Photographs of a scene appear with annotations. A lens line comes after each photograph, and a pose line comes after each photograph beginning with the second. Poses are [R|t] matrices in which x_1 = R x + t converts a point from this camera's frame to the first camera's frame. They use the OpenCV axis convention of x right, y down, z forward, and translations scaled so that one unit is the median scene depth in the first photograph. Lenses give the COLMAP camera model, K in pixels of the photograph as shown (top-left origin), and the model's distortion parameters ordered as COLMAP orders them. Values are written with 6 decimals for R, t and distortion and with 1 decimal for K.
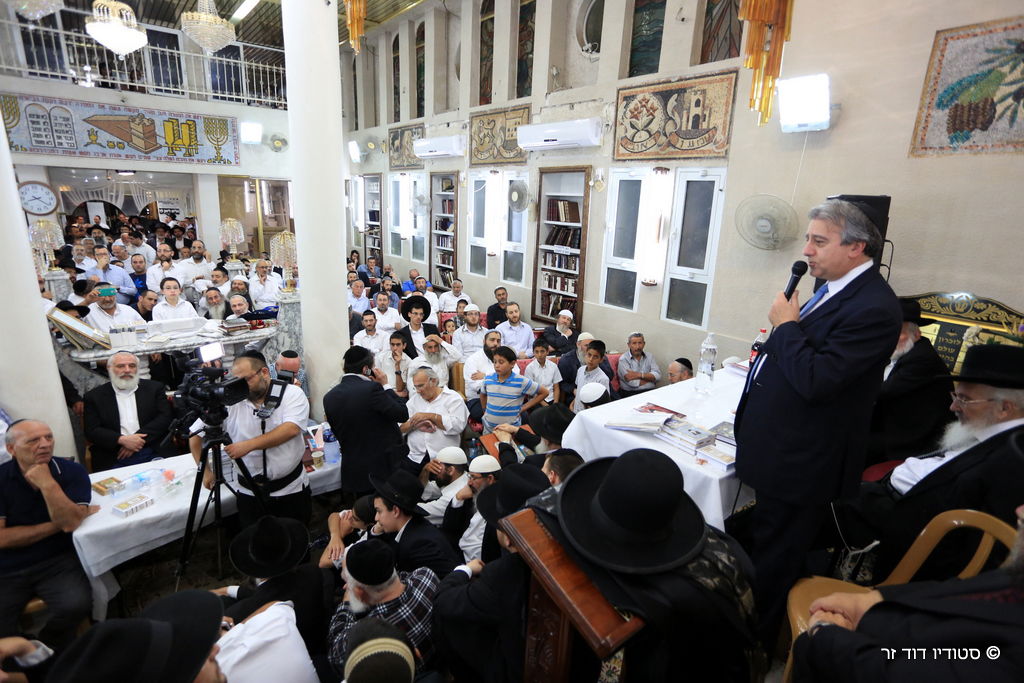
lens RADIAL K [[514.7, 0, 520.7], [0, 514.7, 342.1], [0, 0, 1]] dist [-0.062188, 0.025739]
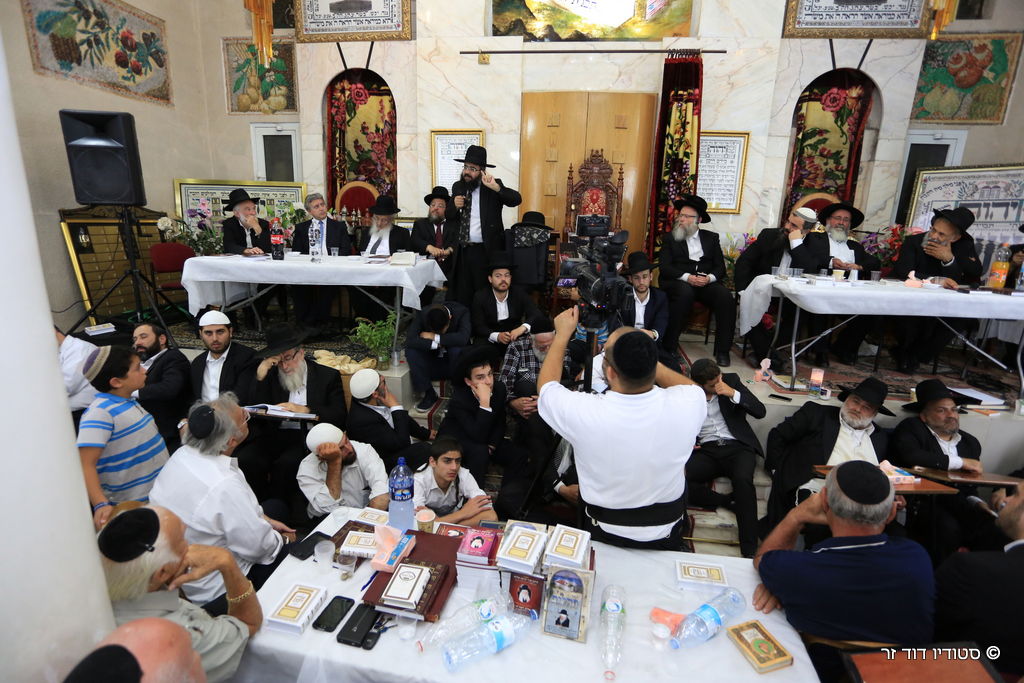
lens RADIAL K [[505.1, 0, 511.7], [0, 505.1, 343.7], [0, 0, 1]] dist [-0.051518, 0.018262]
pose [[-0.679018, -0.240361, 0.693658, -0.542100], [0.140598, 0.884812, 0.444229, -0.128663], [-0.720533, 0.399167, -0.567009, 0.775274]]
